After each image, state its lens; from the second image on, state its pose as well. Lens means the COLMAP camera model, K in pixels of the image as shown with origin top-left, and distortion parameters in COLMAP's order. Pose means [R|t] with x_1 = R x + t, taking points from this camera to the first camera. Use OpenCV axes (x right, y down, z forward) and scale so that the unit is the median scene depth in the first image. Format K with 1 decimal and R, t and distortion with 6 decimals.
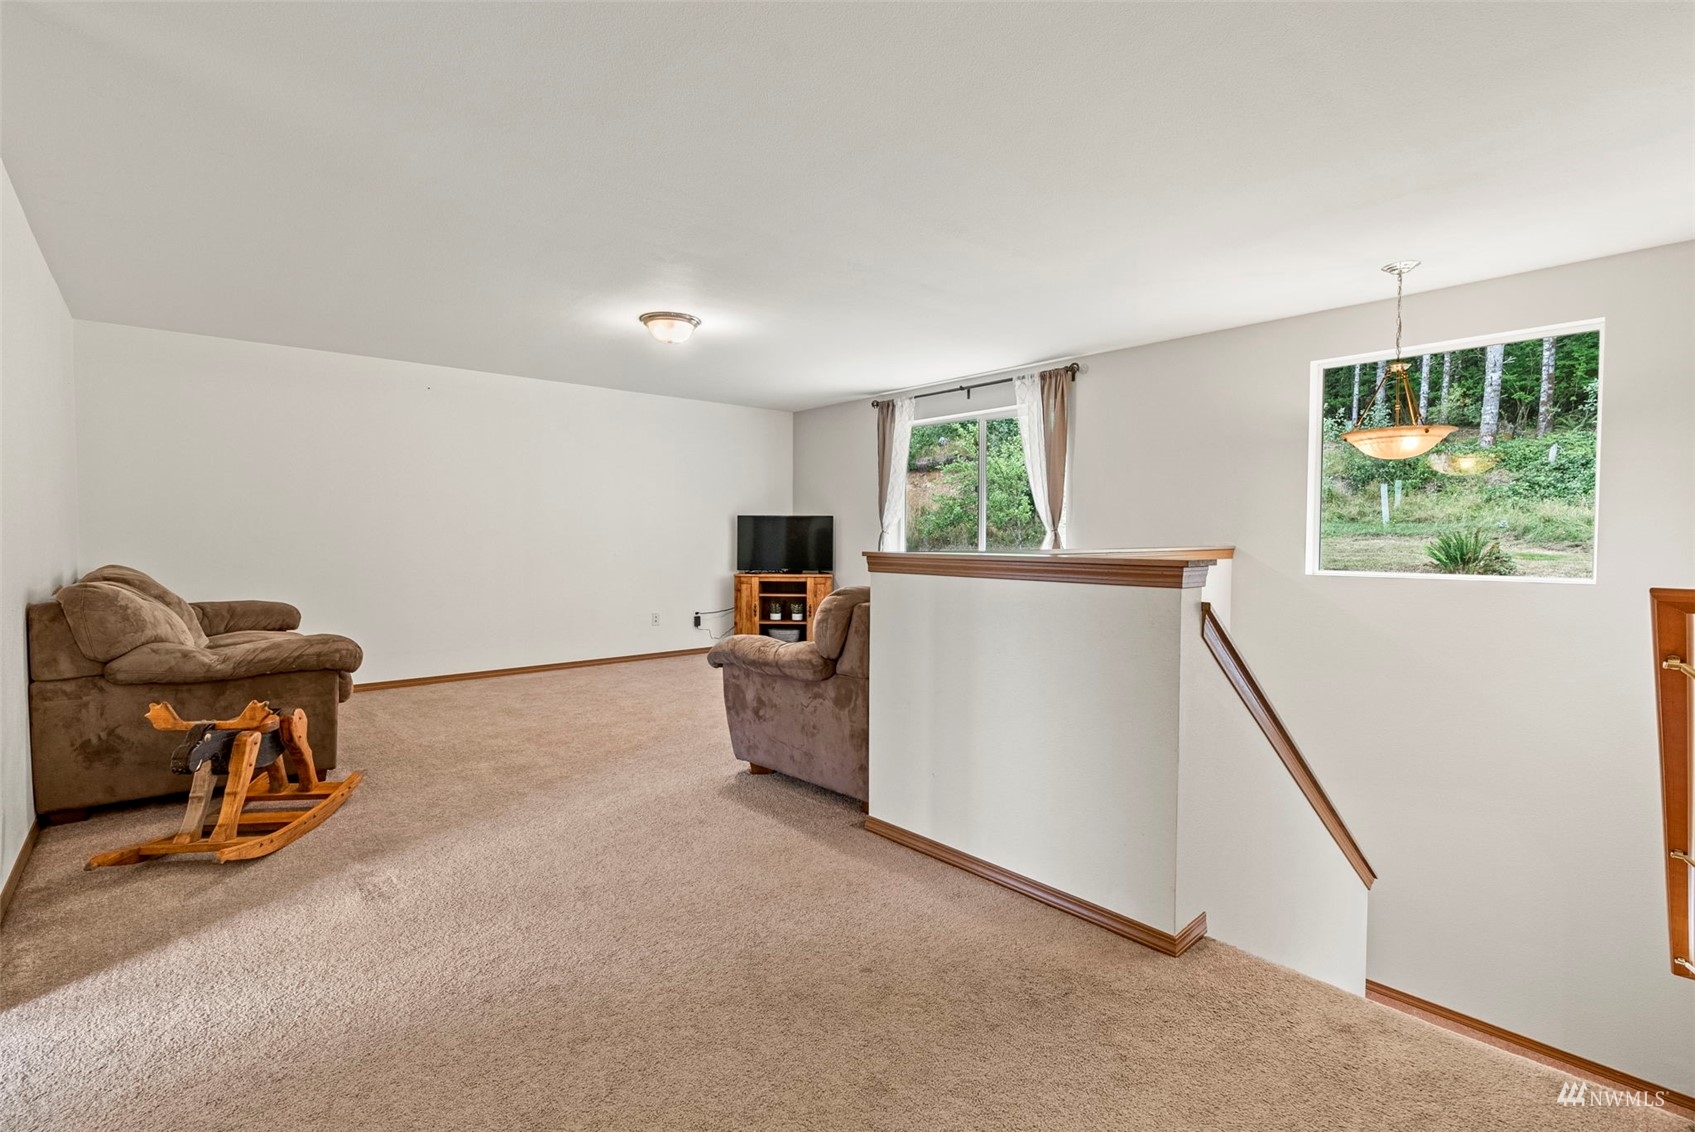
lens RADIAL K [[800.5, 0, 857.1], [0, 800.5, 569.1], [0, 0, 1]] dist [-0.007298, 0.000198]
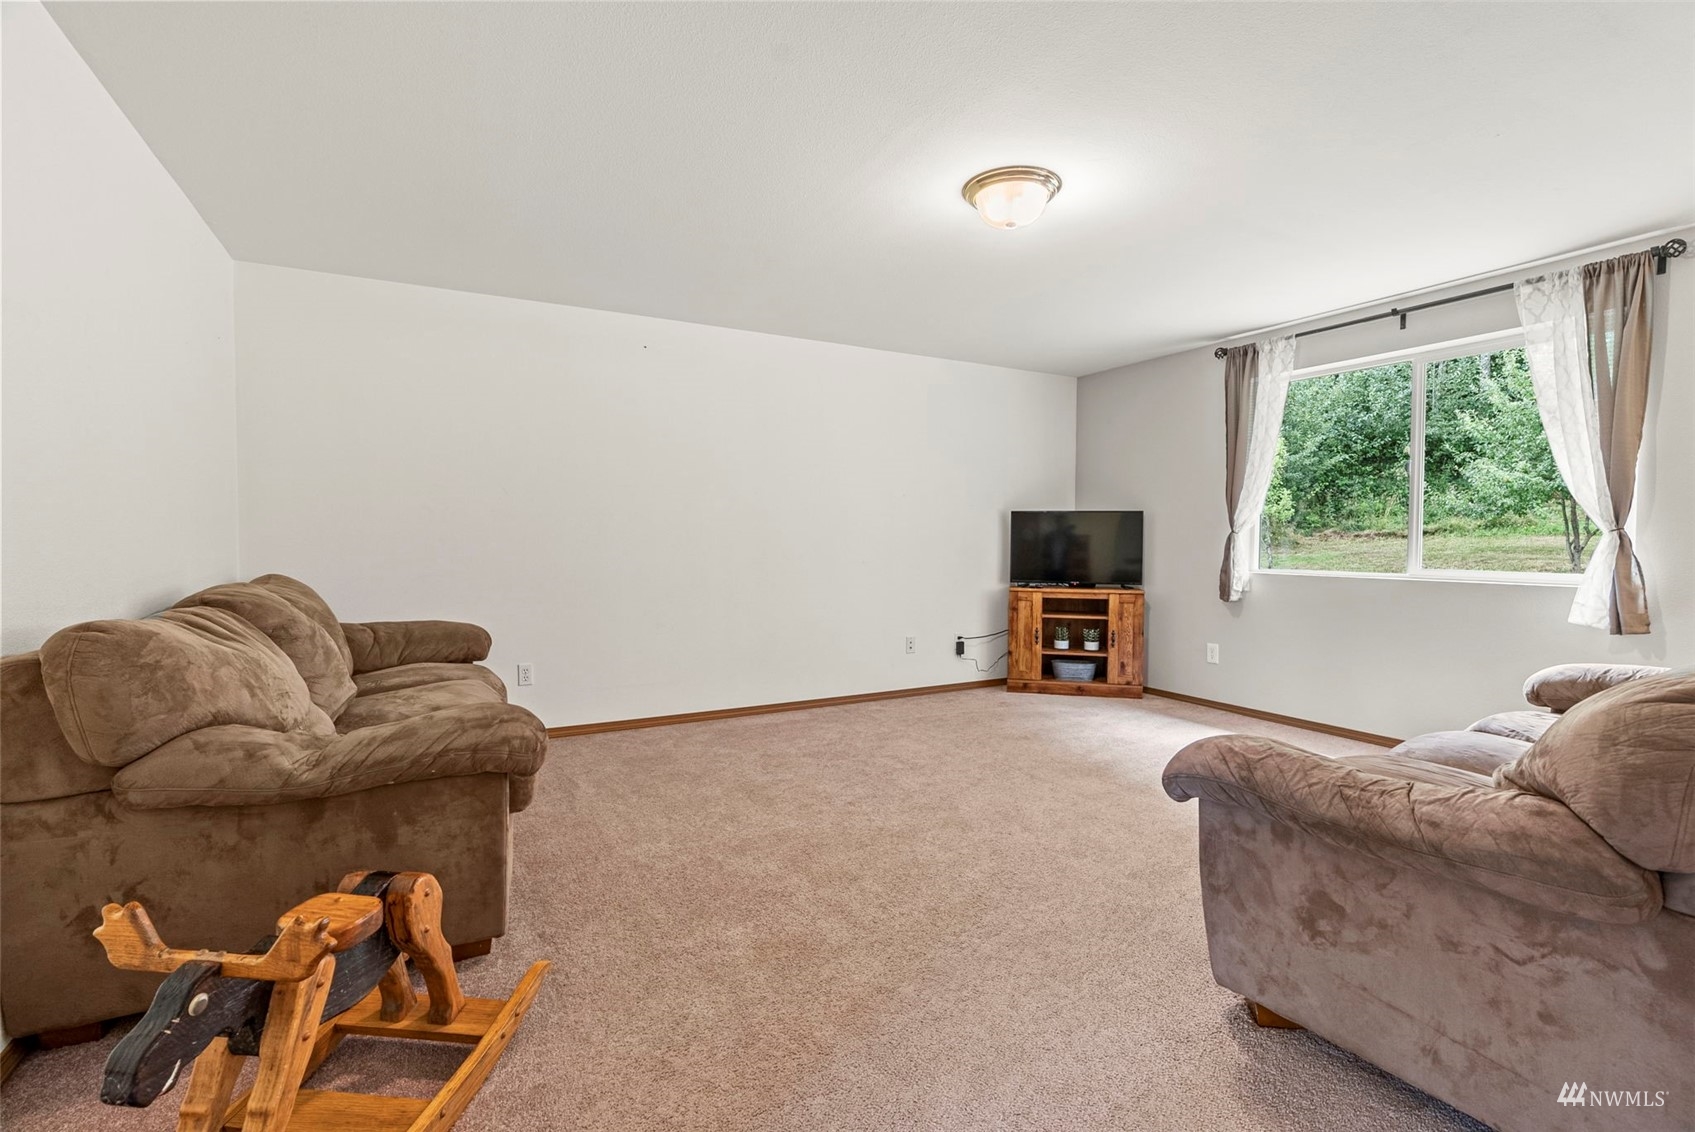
lens RADIAL K [[800.5, 0, 857.1], [0, 800.5, 569.1], [0, 0, 1]] dist [-0.007298, 0.000198]
pose [[0.975568, 0.009725, -0.219481, -0.205948], [-0.010112, 0.999949, -0.000640, -0.015541], [0.219463, 0.002844, 0.975617, 0.362090]]
